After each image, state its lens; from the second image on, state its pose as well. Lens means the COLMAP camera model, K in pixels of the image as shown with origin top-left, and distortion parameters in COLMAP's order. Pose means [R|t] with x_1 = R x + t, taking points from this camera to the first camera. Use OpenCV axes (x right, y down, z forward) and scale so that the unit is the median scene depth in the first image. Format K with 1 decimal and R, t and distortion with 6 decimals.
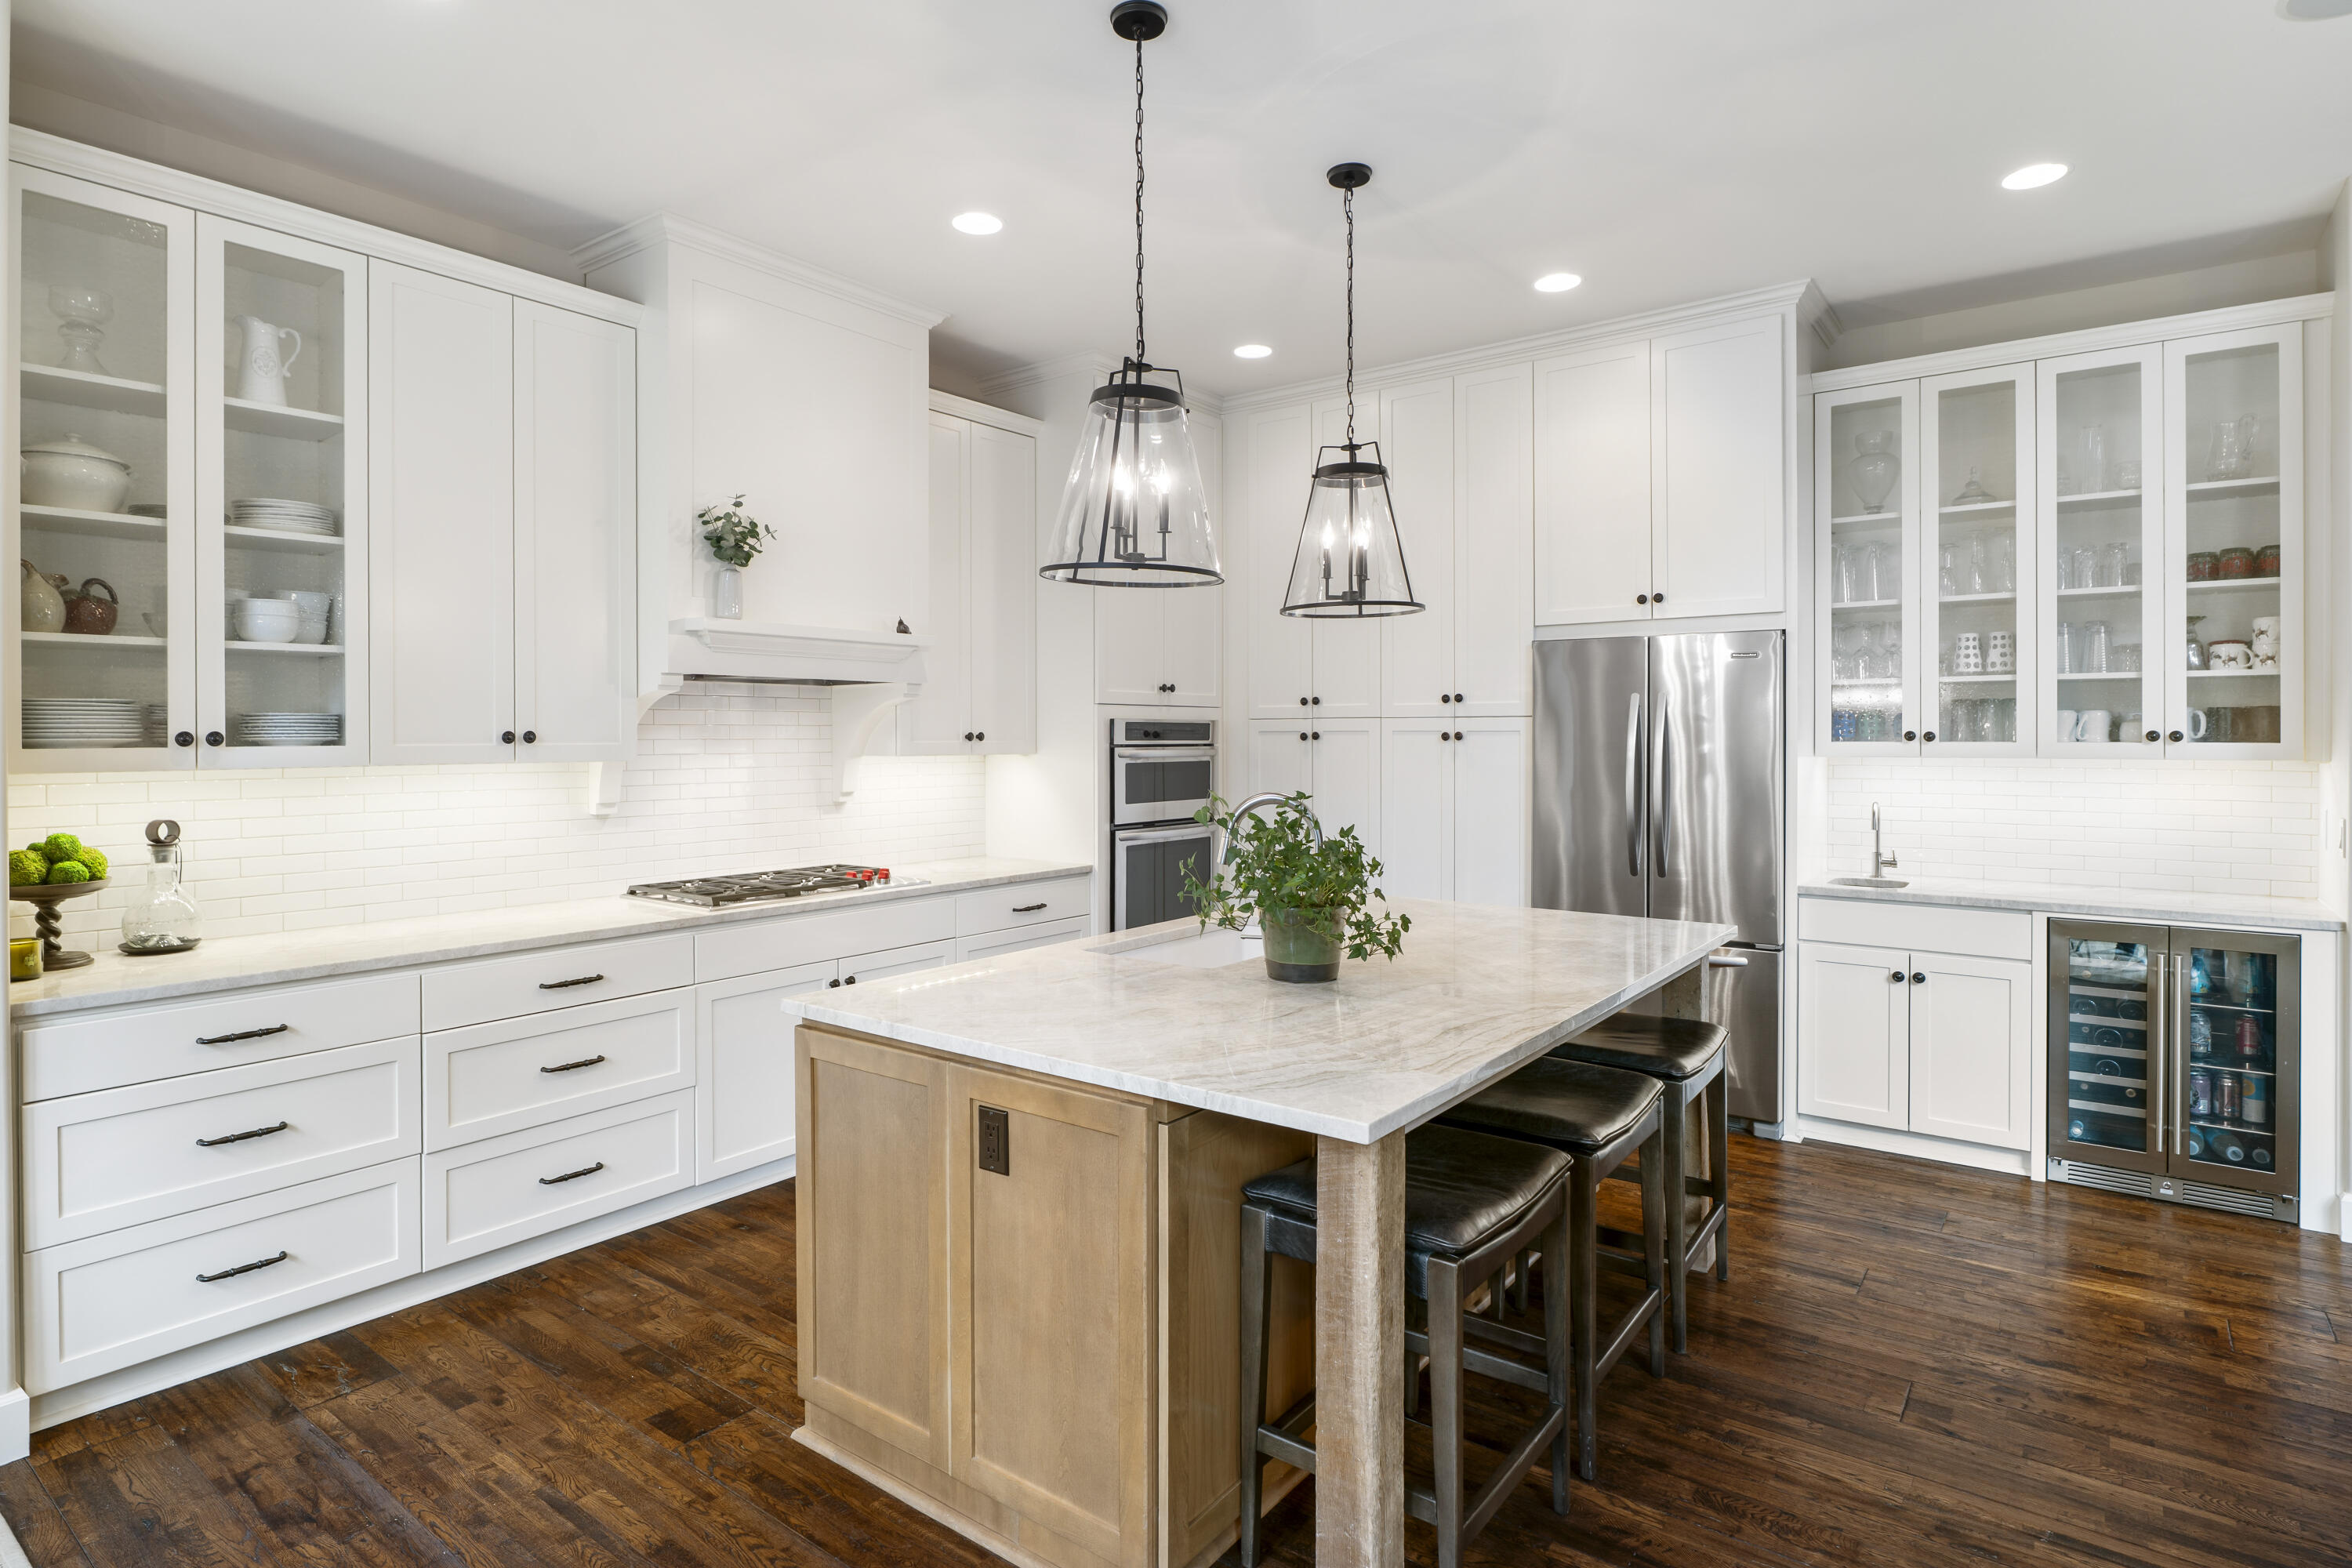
lens RADIAL K [[1232.4, 0, 1168.5], [0, 1232.4, 733.8], [0, 0, 1]] dist [0.001549, 0.000213]
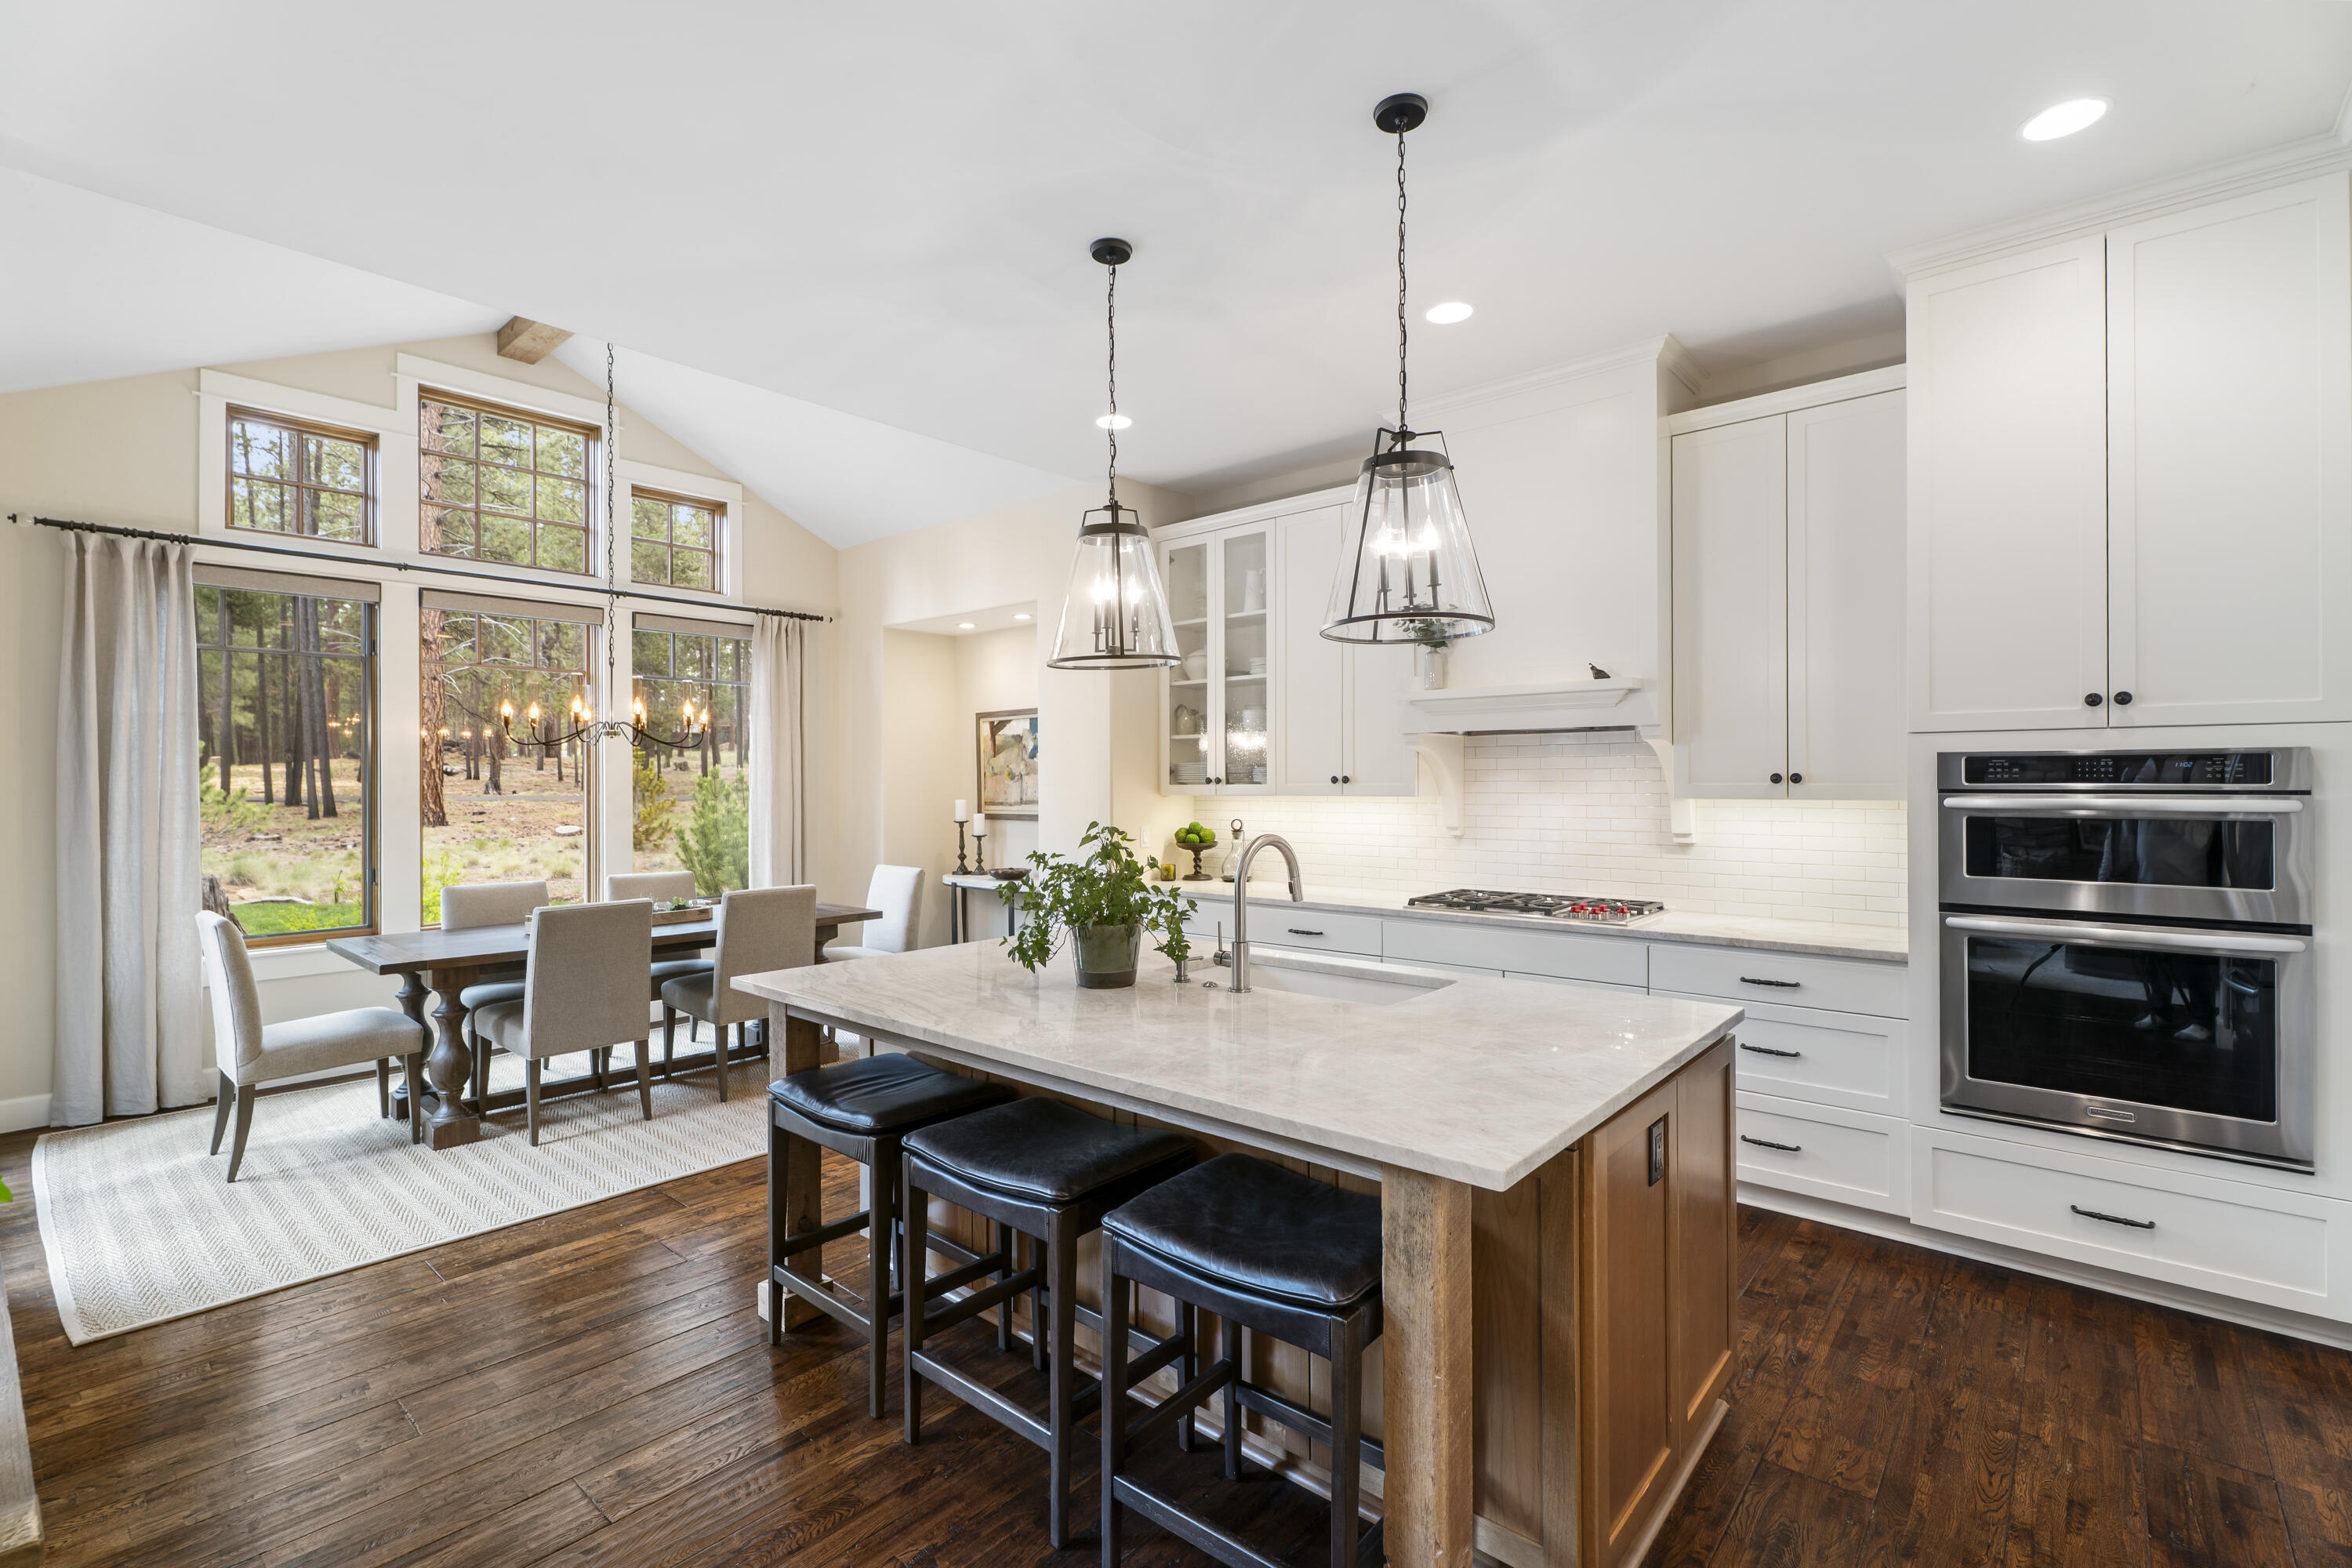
lens RADIAL K [[1049.2, 0, 1168.7], [0, 1049.2, 779.2], [0, 0, 1]] dist [0.009435, -0.004393]
pose [[-0.074226, -0.000222, -0.997241, 0.749268], [0.005024, 0.999987, -0.000597, 0.001579], [0.997229, -0.005054, -0.074224, 0.764658]]
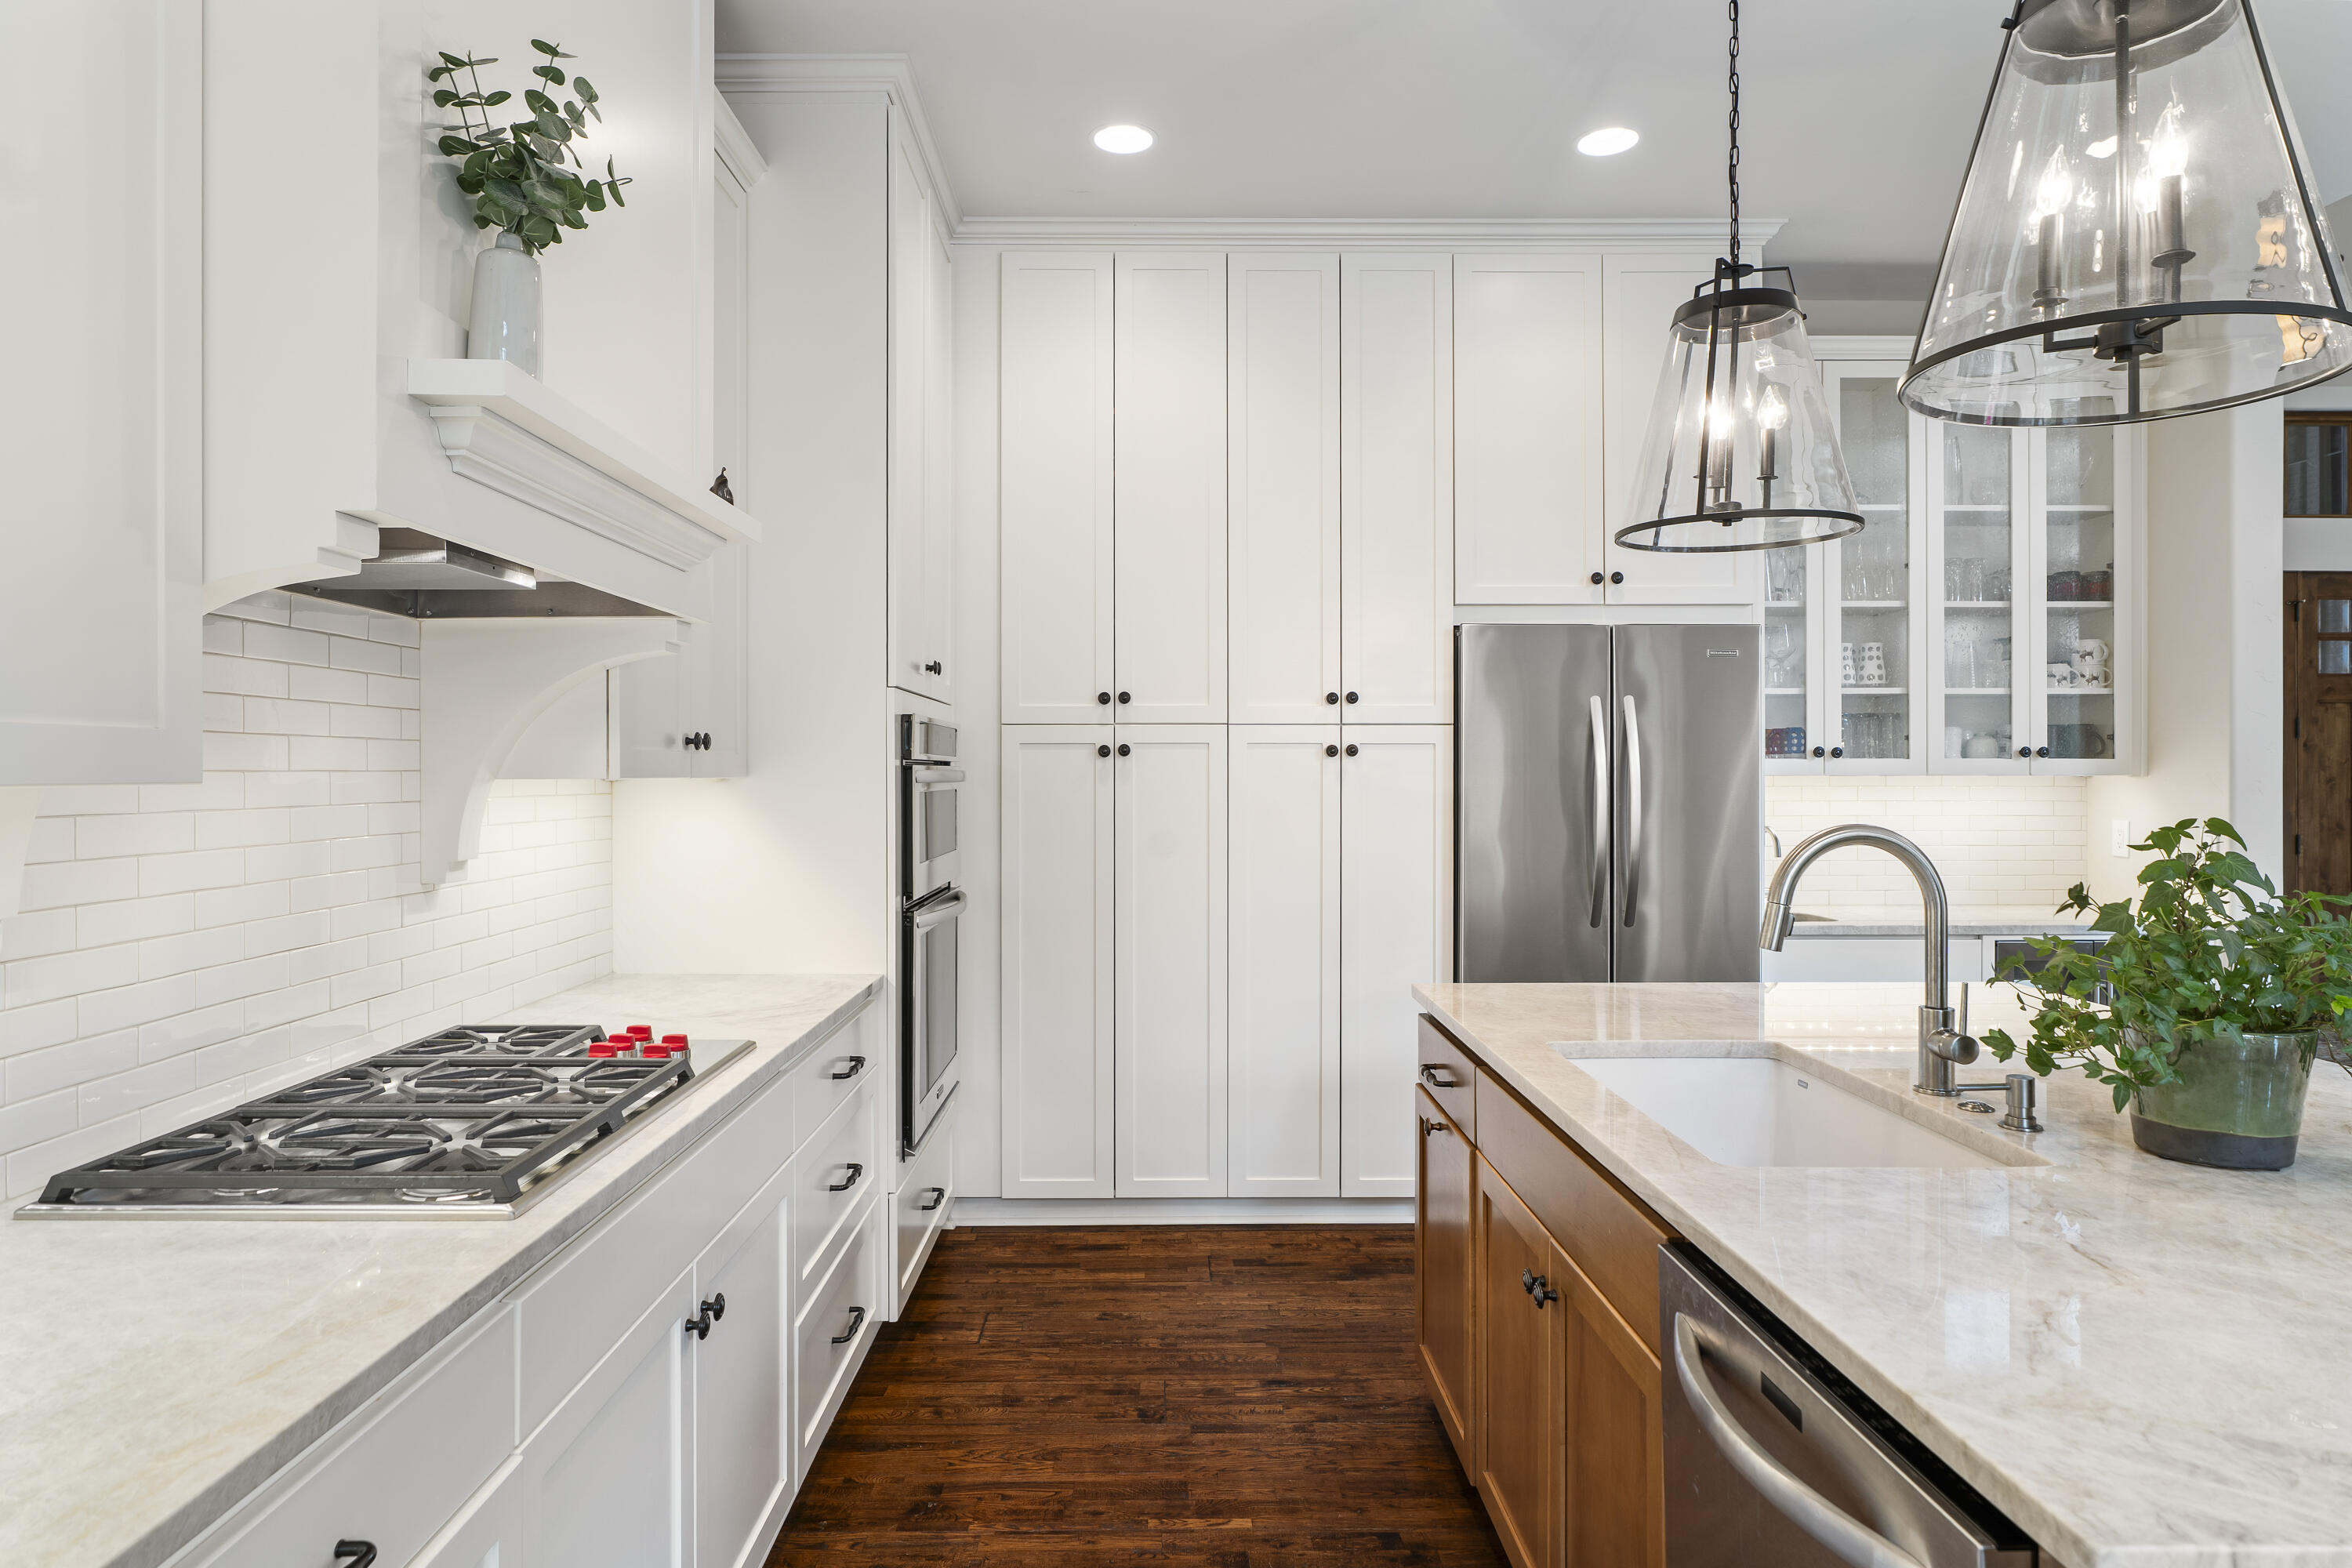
lens RADIAL K [[1357.0, 0, 1172.8], [0, 1357.0, 771.4], [0, 0, 1]] dist [-0.001757, -0.000092]
pose [[0.794151, 0.000291, 0.607721, -0.420062], [-0.001425, 0.999998, 0.001384, 0.016677], [-0.607719, -0.001965, 0.794150, 0.540362]]
